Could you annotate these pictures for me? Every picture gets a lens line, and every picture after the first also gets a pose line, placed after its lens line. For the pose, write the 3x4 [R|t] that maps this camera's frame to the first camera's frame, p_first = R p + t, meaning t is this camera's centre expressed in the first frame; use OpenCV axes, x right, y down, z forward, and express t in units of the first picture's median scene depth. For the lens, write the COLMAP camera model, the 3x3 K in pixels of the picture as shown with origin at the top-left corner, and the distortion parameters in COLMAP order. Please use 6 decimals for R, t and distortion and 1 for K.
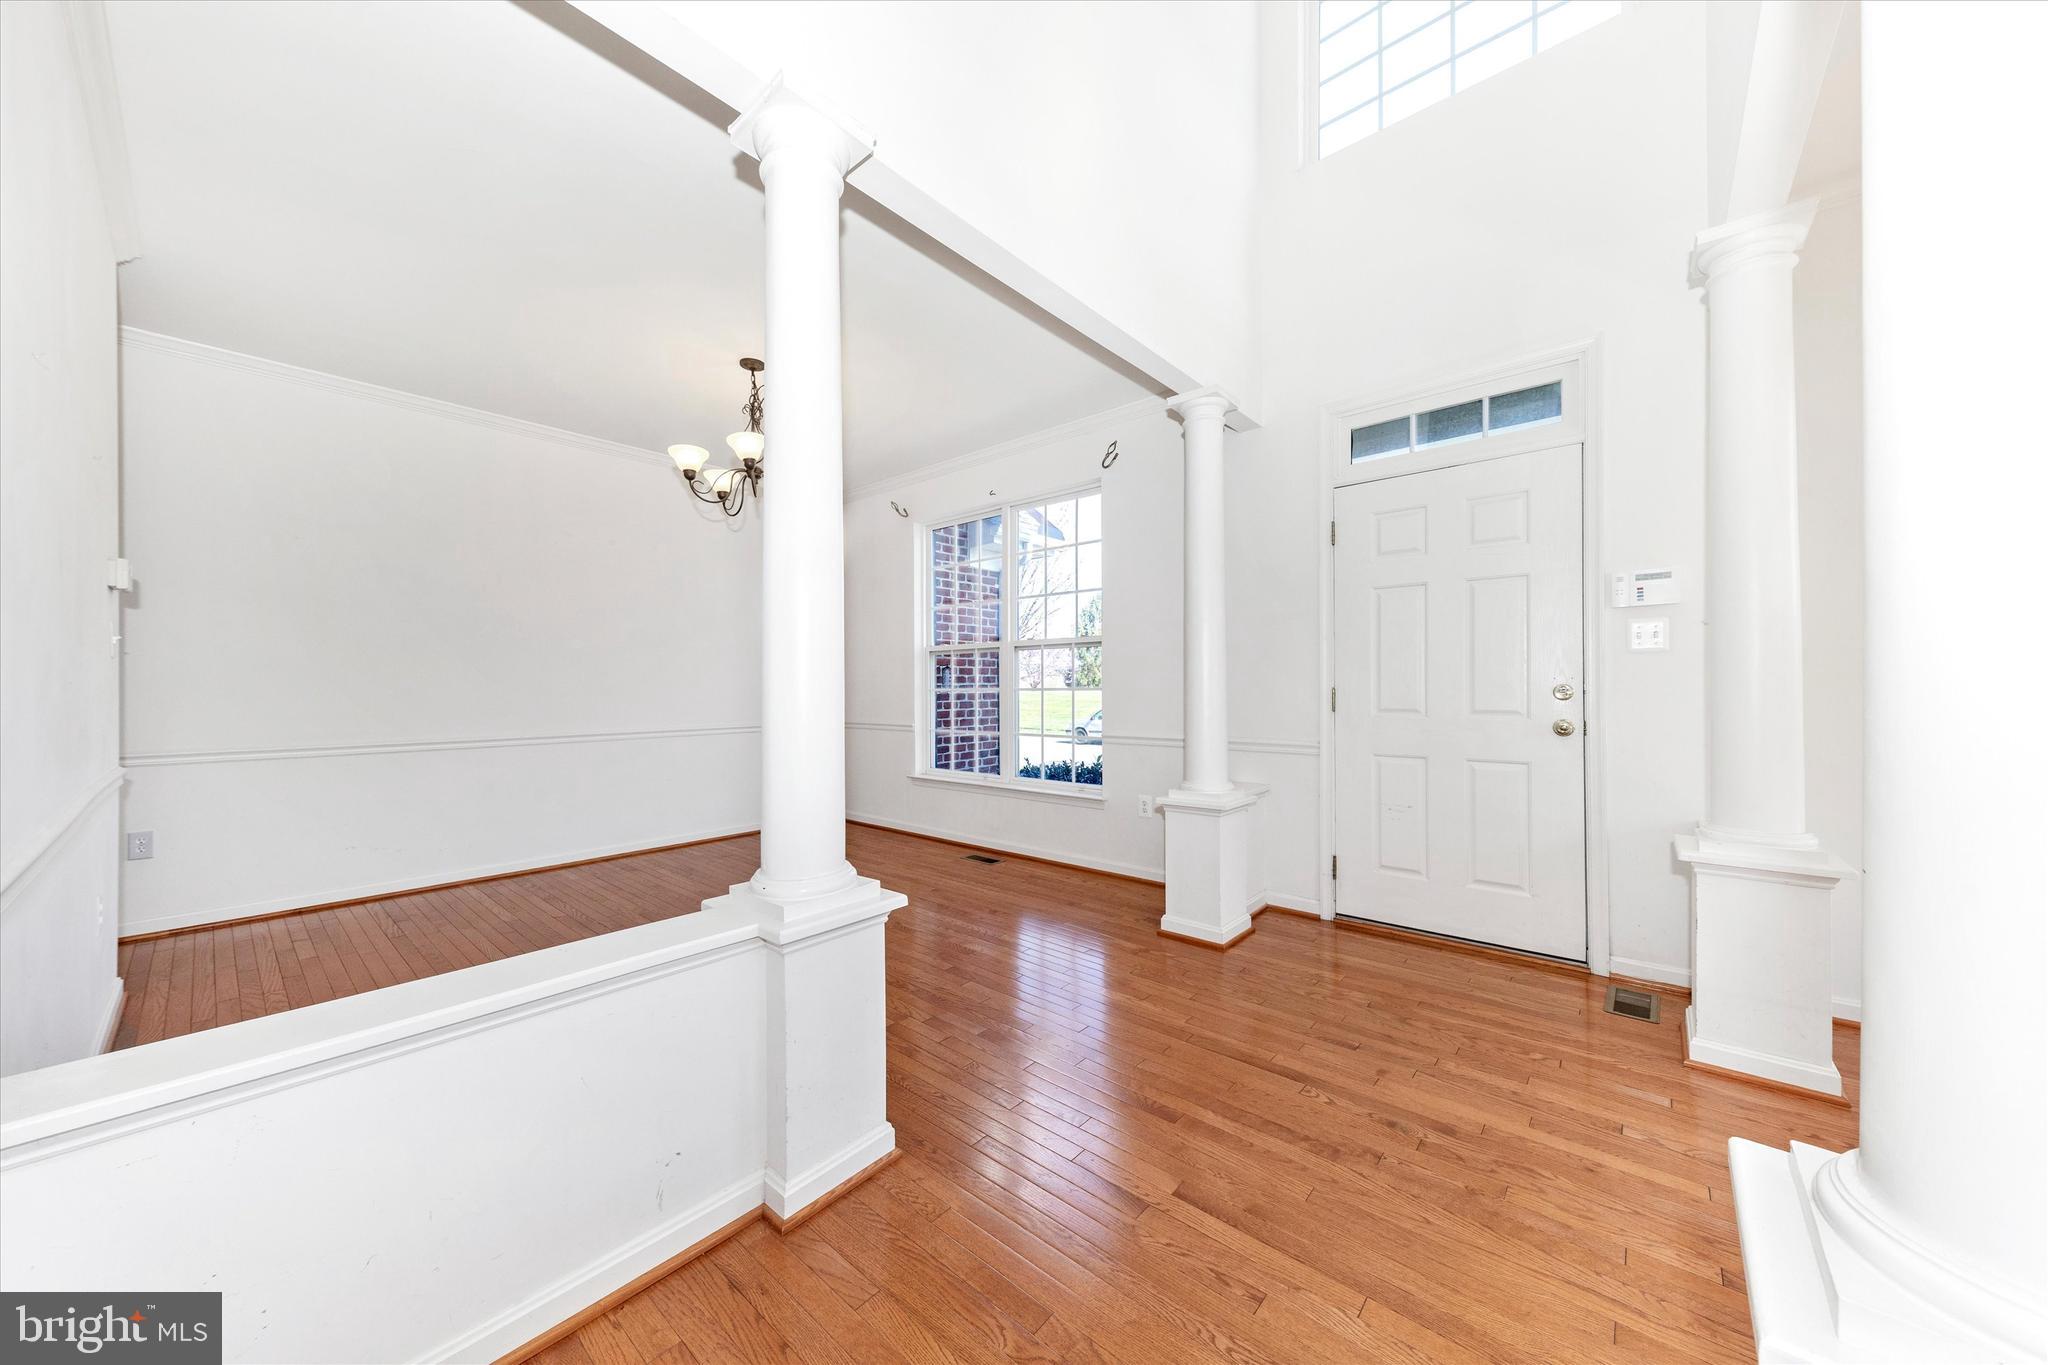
lens RADIAL K [[715.6, 0, 1016.3], [0, 715.6, 683.7], [0, 0, 1]] dist [0.002784, -0.000368]
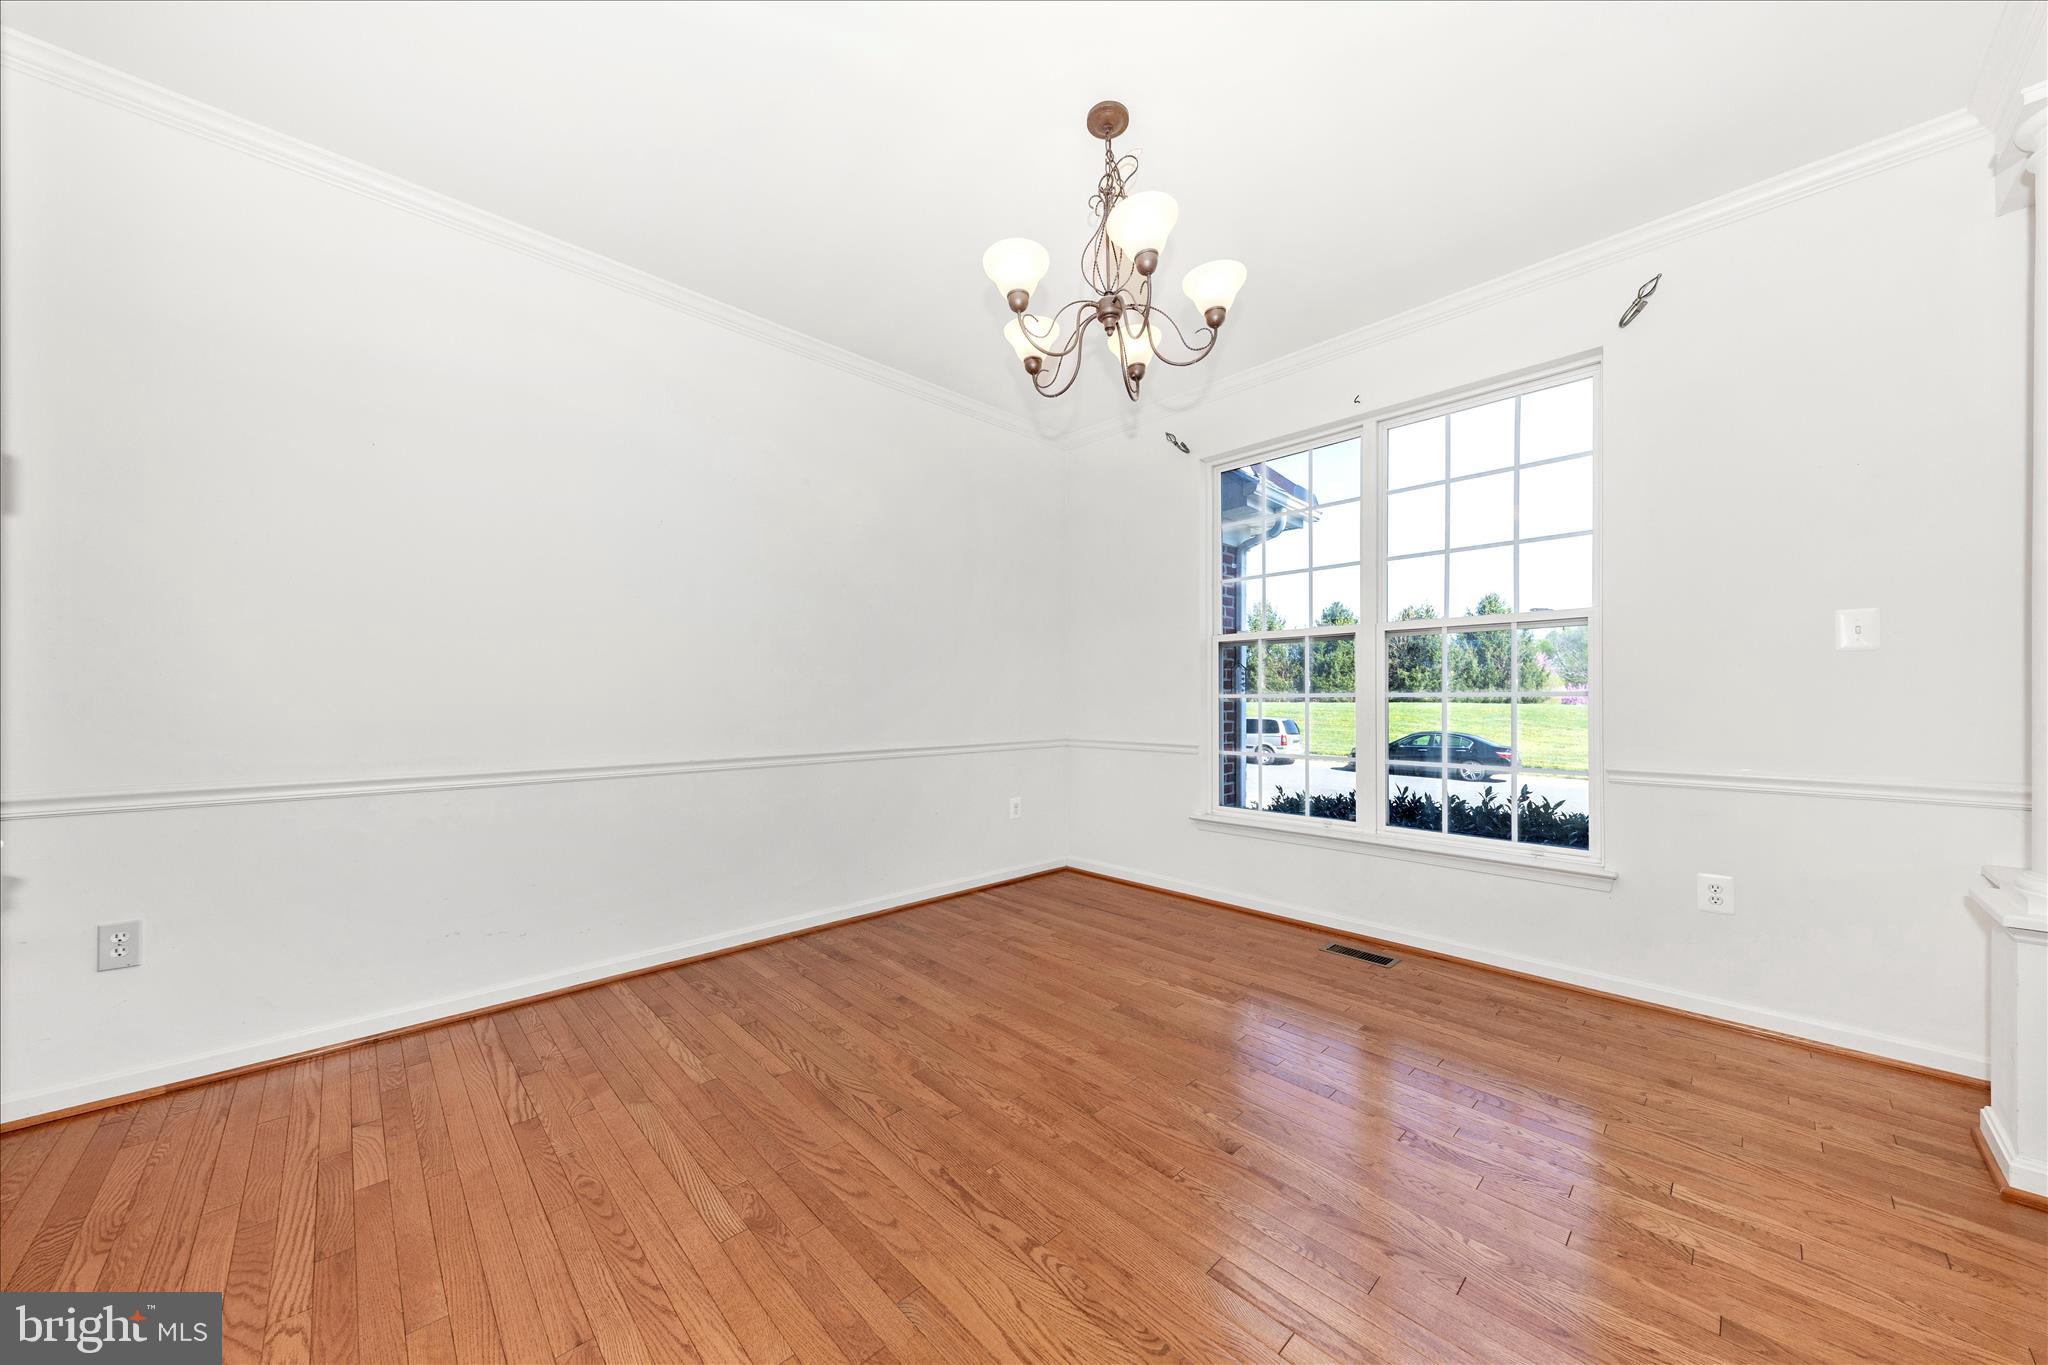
lens RADIAL K [[715.6, 0, 1030.6], [0, 715.6, 695.3], [0, 0, 1]] dist [0.002784, -0.000368]
pose [[0.996819, 0.006690, -0.079421, -0.314695], [-0.006831, 0.999976, -0.001496, 0.012856], [0.079409, 0.002034, 0.996840, 0.348279]]
